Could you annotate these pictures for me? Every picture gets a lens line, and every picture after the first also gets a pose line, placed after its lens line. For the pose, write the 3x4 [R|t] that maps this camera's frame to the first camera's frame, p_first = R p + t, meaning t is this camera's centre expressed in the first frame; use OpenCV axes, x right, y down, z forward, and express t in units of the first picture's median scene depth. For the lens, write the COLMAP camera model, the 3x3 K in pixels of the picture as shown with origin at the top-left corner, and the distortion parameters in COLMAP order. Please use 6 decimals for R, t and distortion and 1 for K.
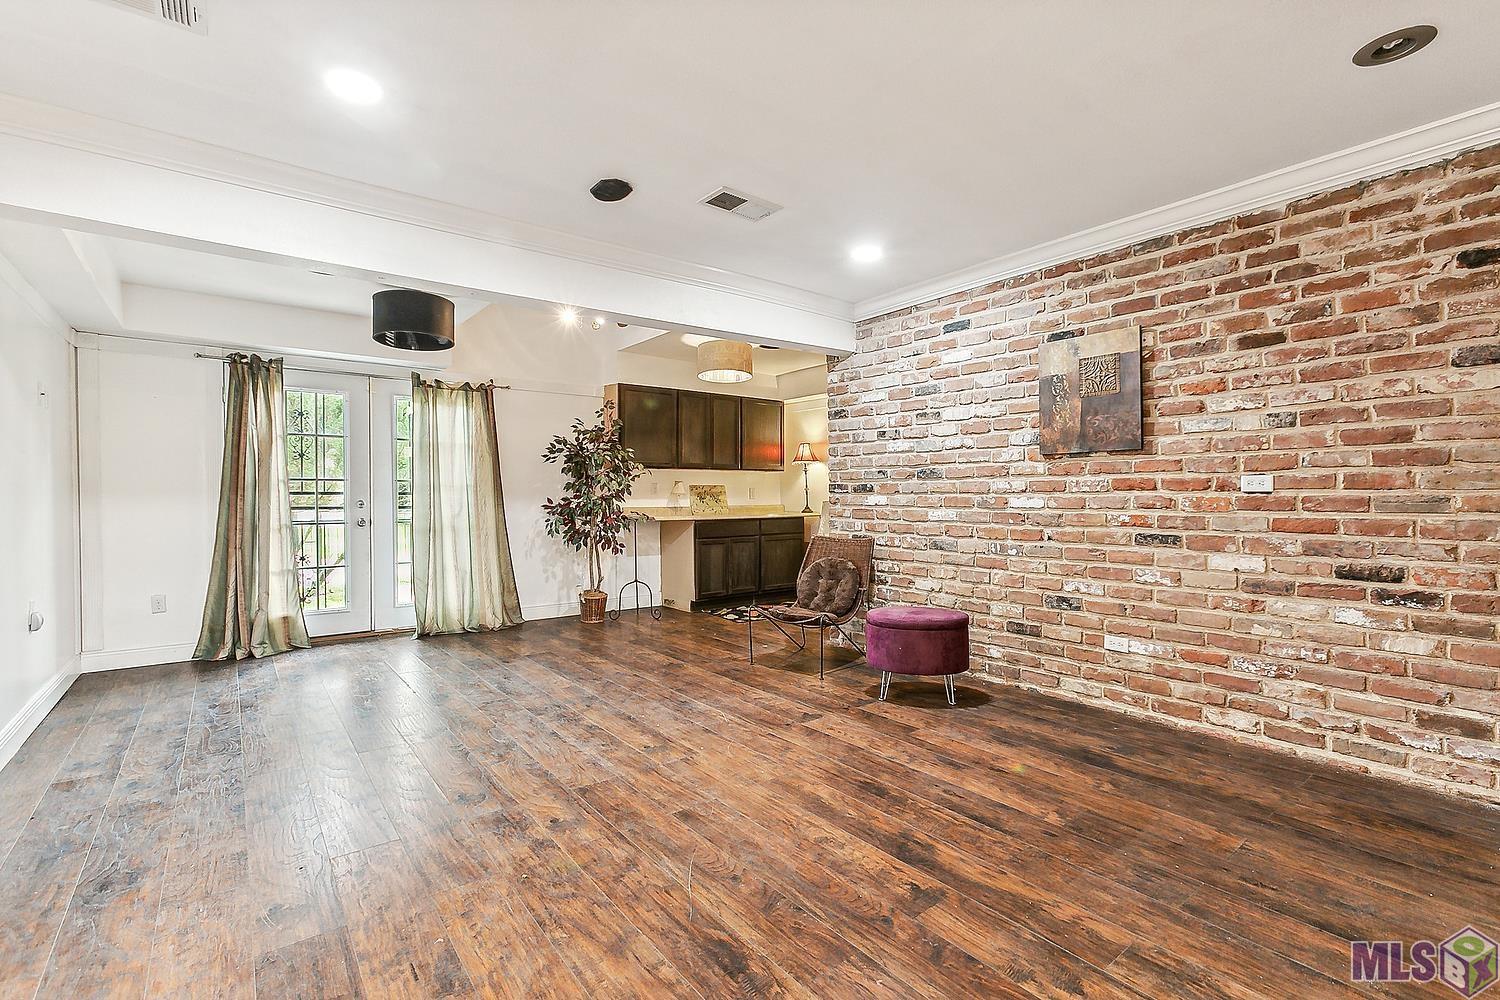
lens RADIAL K [[664.9, 0, 746.6], [0, 664.9, 497.5], [0, 0, 1]] dist [-0.004895, 0.000800]
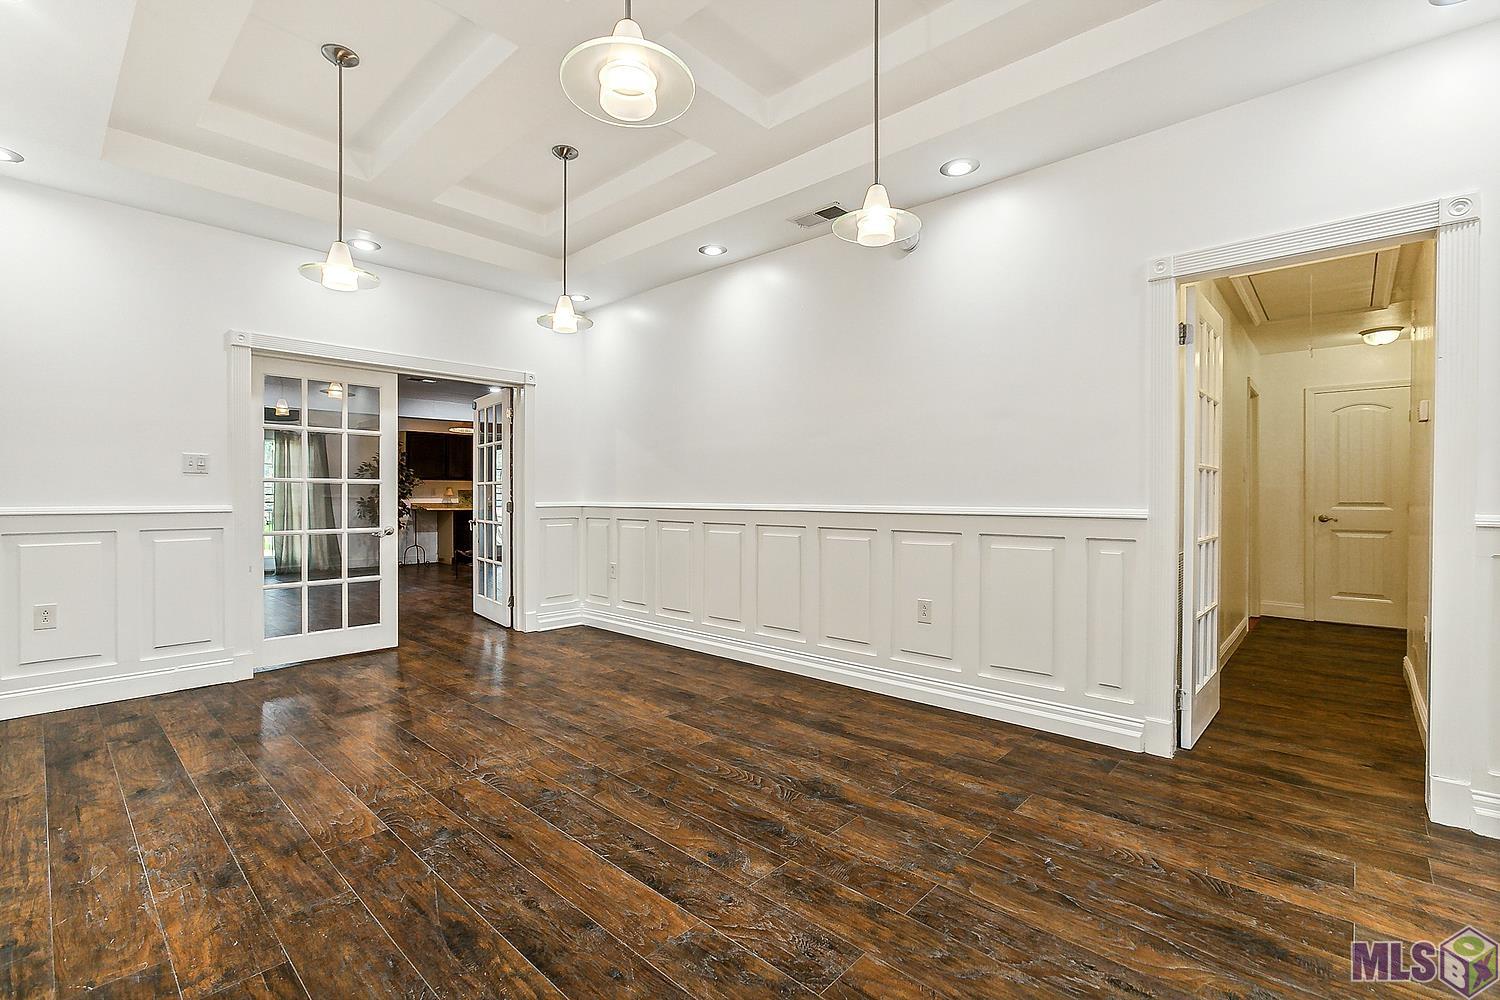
lens RADIAL K [[664.9, 0, 760.2], [0, 664.9, 495.9], [0, 0, 1]] dist [-0.004895, 0.000800]
pose [[0.984174, 0.010415, 0.176898, 0.423122], [-0.009710, 0.999941, -0.004856, -0.004665], [-0.176938, 0.003061, 0.984217, -0.892100]]
